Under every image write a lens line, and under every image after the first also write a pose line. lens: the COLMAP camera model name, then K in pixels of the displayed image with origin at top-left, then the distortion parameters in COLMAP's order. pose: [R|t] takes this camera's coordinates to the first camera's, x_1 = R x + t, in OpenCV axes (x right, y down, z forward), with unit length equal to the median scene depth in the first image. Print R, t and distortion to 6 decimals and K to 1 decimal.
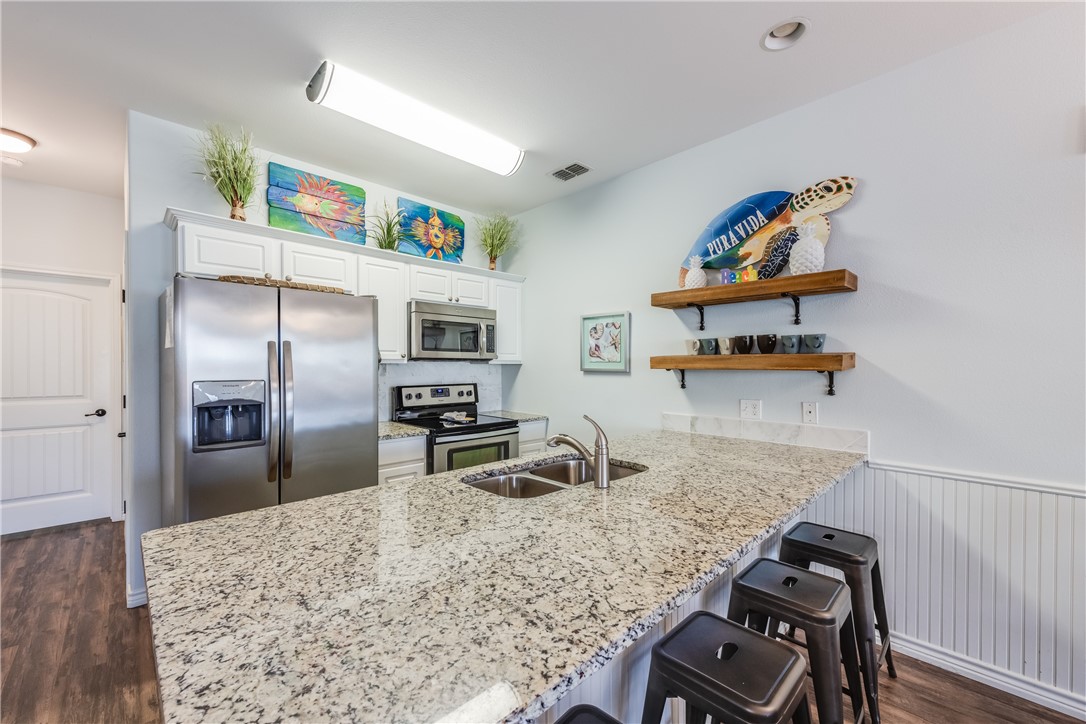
lens RADIAL K [[427.5, 0, 536.9], [0, 427.5, 371.0], [0, 0, 1]] dist [0.007489, -0.000174]
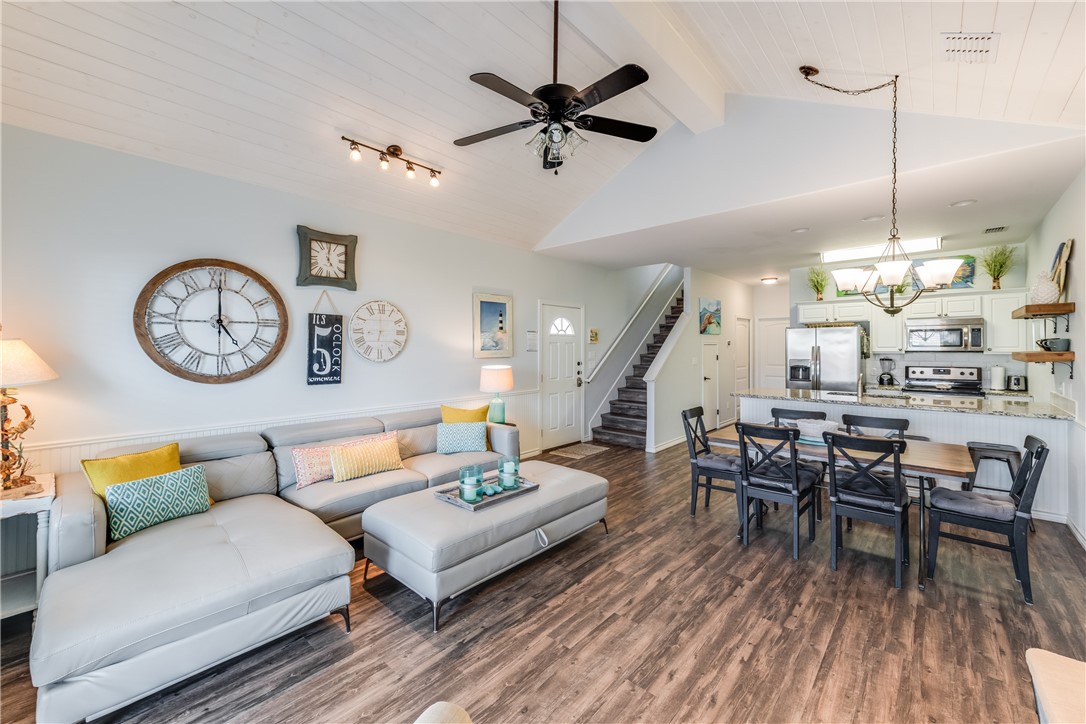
lens RADIAL K [[437.8, 0, 547.8], [0, 437.8, 347.9], [0, 0, 1]] dist [0.015684, -0.004716]
pose [[0.081451, 0.000084, -0.996677, 1.770832], [-0.012219, 0.999925, -0.000914, -0.026854], [0.996602, 0.012253, 0.081446, -0.840157]]
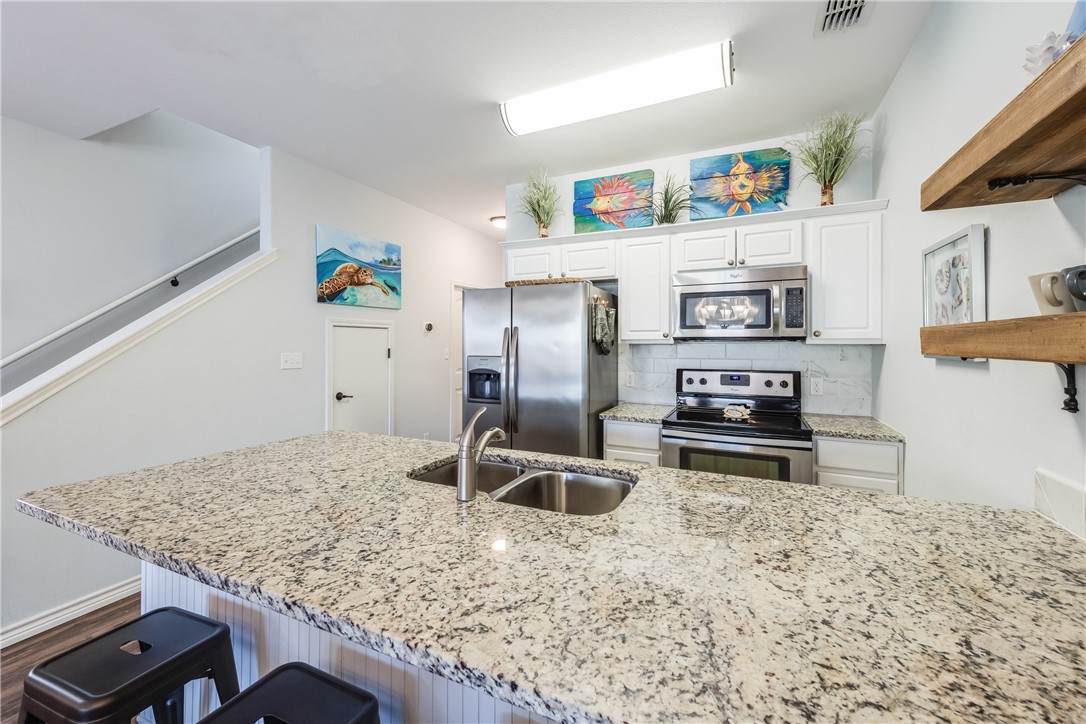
lens RADIAL K [[441.7, 0, 543.7], [0, 441.7, 346.8], [0, 0, 1]] dist [0.007543, -0.000464]
pose [[0.366326, 0.004040, -0.930478, 0.557825], [-0.014472, 0.999894, -0.001356, -0.007244], [0.930374, 0.013962, 0.366345, 0.477912]]
